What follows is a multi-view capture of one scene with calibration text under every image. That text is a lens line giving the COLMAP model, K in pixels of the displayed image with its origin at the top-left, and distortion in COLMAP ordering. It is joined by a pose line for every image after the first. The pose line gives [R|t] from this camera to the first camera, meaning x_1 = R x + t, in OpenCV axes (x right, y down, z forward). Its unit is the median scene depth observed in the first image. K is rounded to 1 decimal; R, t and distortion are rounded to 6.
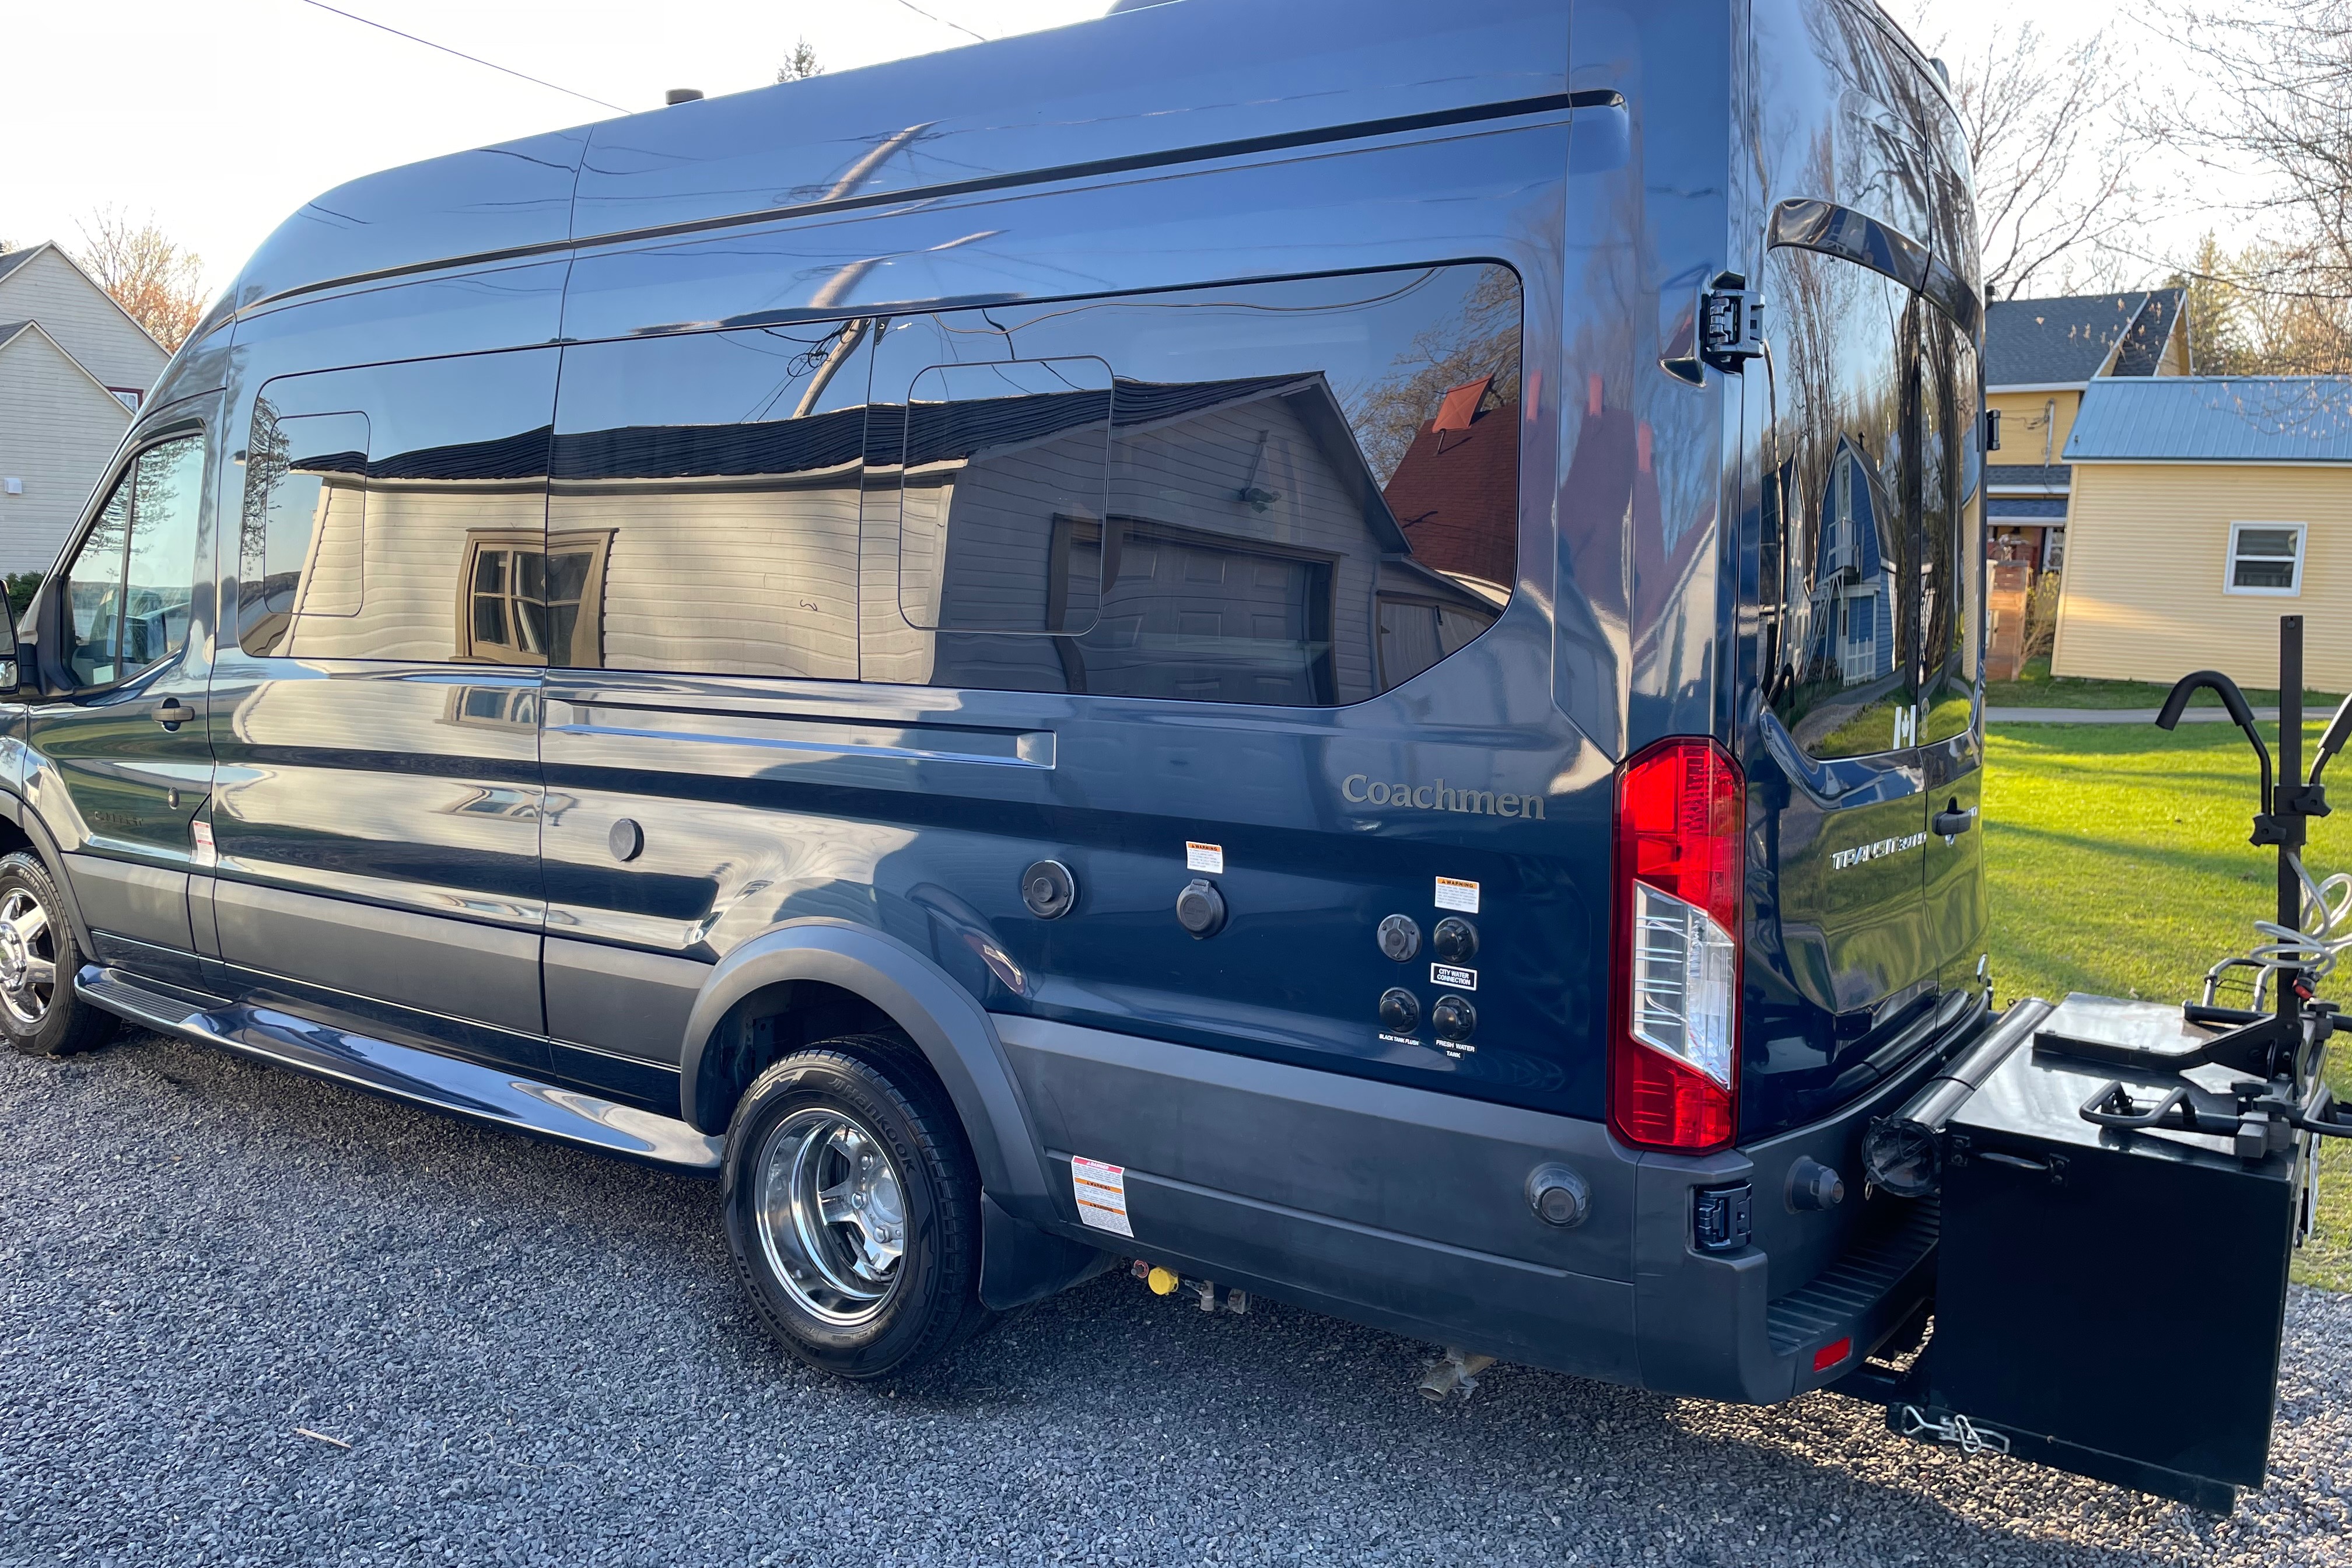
lens RADIAL K [[1744.2, 0, 1180.0], [0, 1744.2, 607.1], [0, 0, 1]] dist [0.068909, -0.087316]
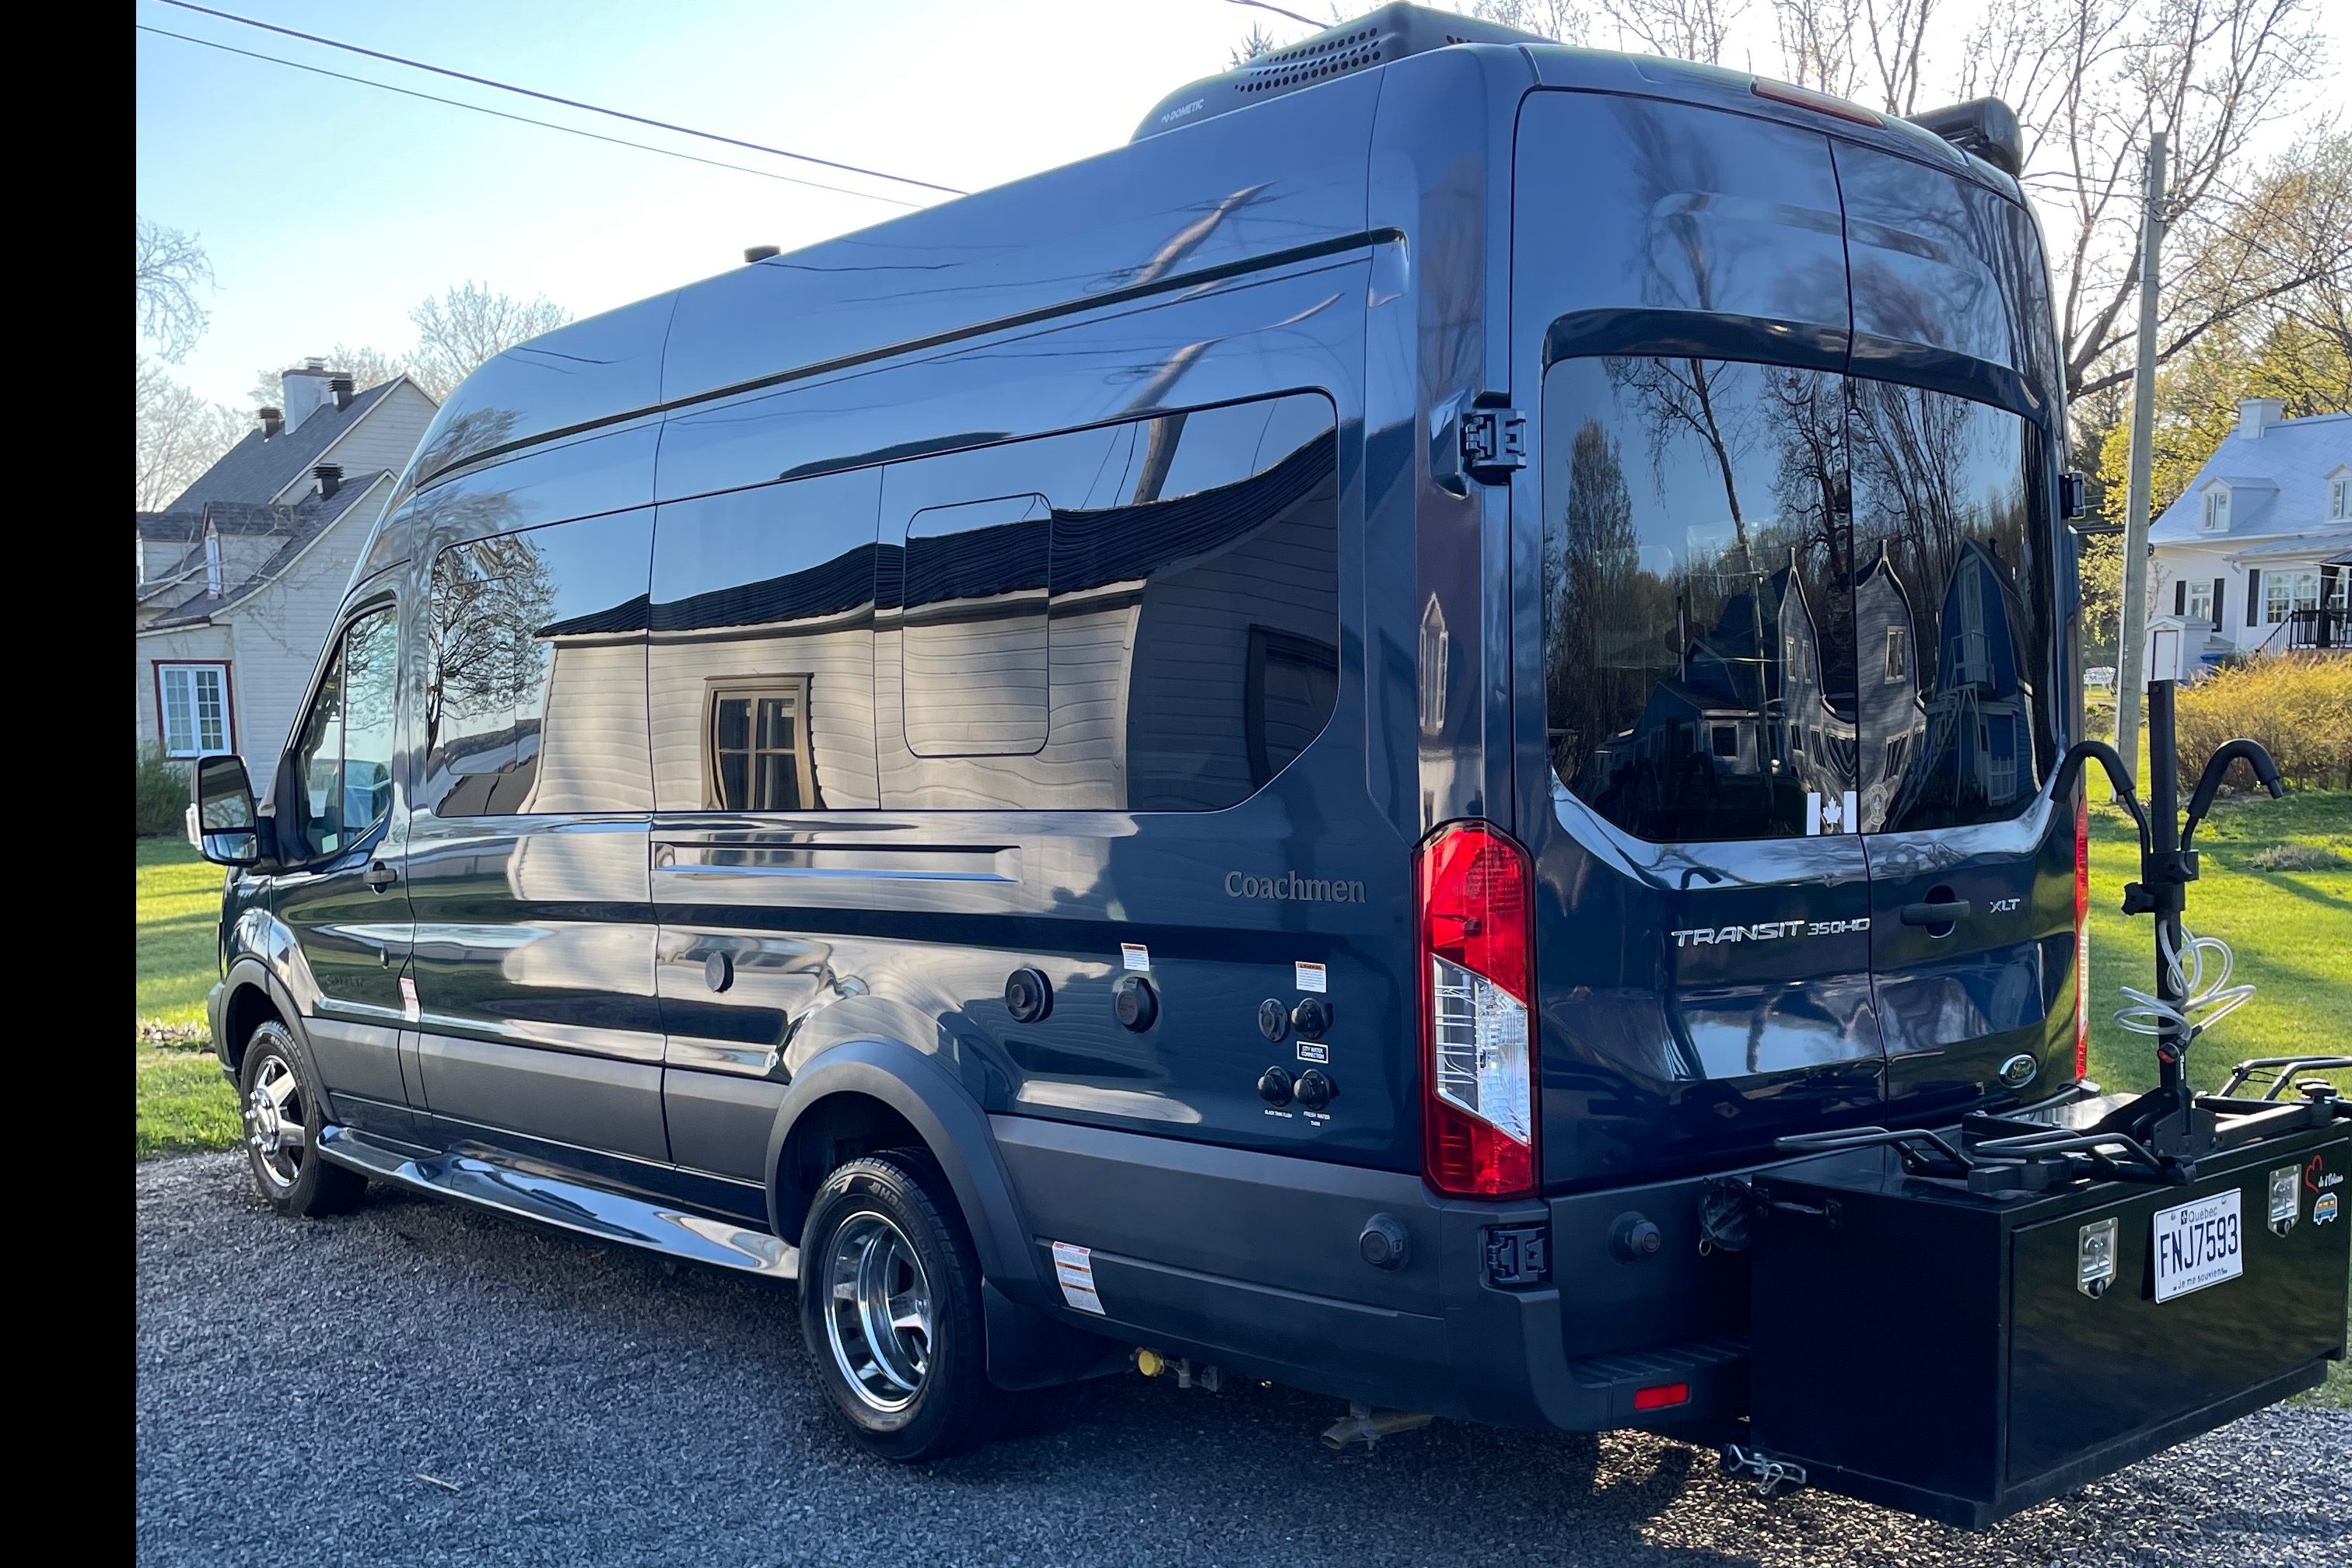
lens RADIAL K [[2229.6, 0, 1182.4], [0, 2229.6, 749.3], [0, 0, 1]] dist [0.071195, -0.146885]
pose [[0.972424, -0.046168, -0.228607, 0.285845], [0.046919, 0.998896, -0.002155, 0.015925], [0.228454, -0.008631, 0.973517, -0.258982]]
